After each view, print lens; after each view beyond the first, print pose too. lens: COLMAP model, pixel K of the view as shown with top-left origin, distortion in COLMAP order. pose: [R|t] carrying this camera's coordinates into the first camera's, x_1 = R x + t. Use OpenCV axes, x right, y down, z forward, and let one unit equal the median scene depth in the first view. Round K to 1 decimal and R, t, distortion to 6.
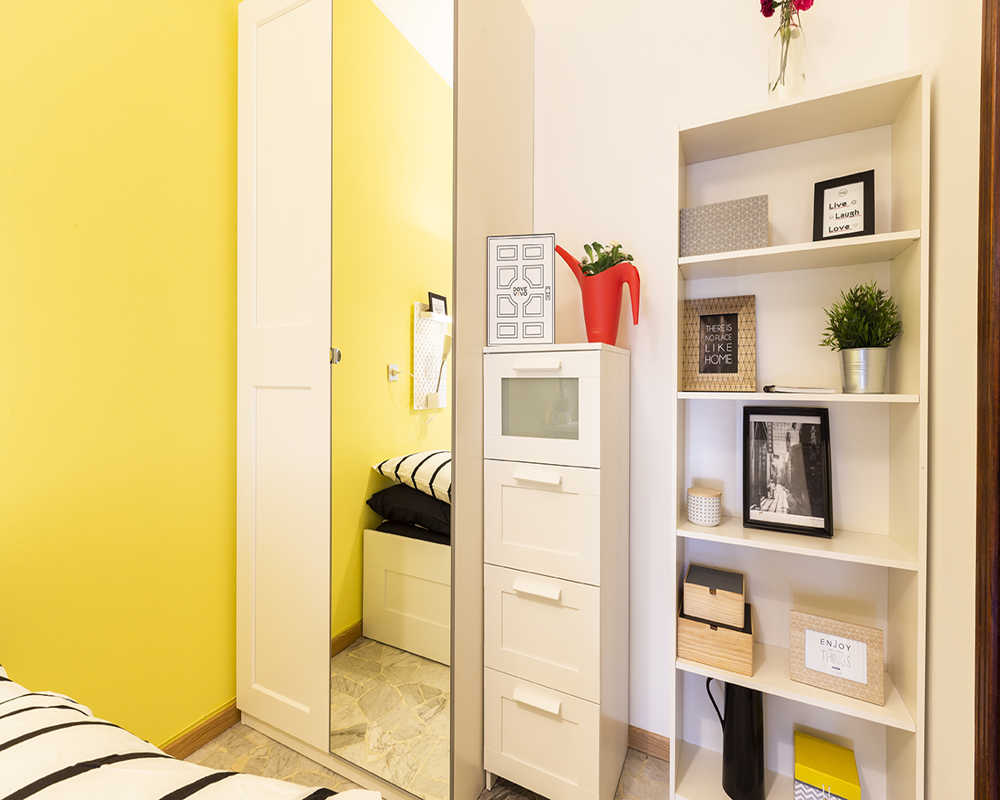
lens RADIAL K [[451.1, 0, 483.3], [0, 451.1, 379.3], [0, 0, 1]] dist [0.004889, -0.000872]
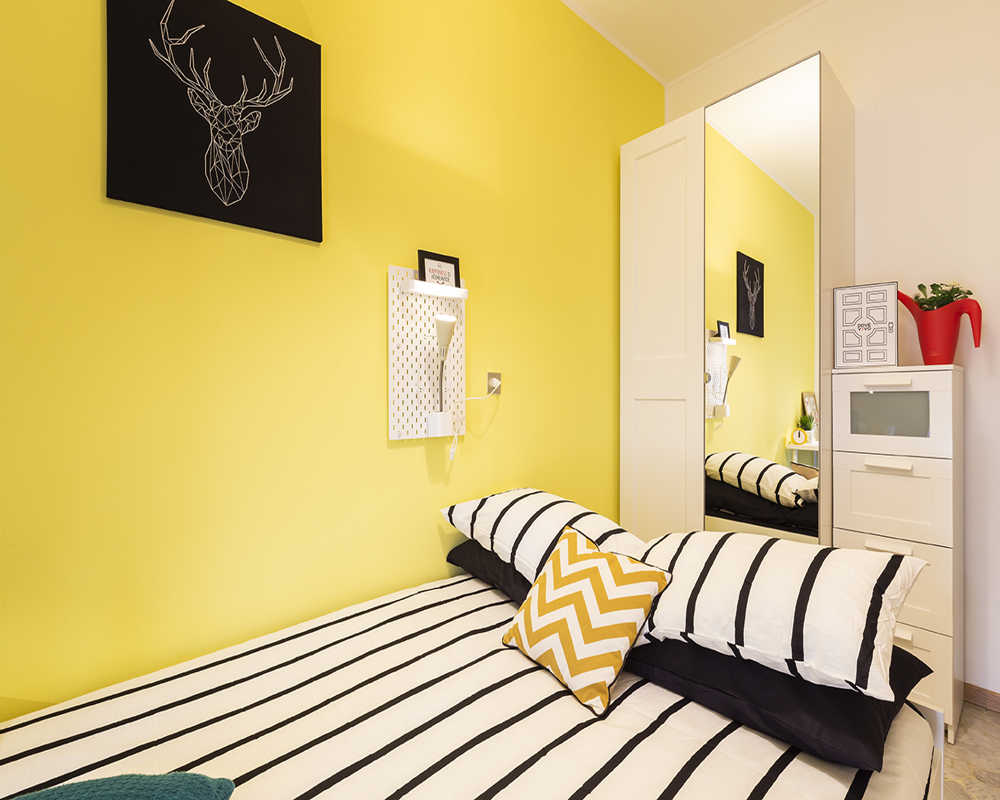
lens RADIAL K [[451.1, 0, 501.8], [0, 451.1, 394.0], [0, 0, 1]] dist [0.004889, -0.000872]
pose [[0.929929, -0.003237, -0.367726, -0.424431], [0.003116, 0.999995, -0.000923, 0.001555], [0.367727, -0.000288, 0.929934, -0.641222]]
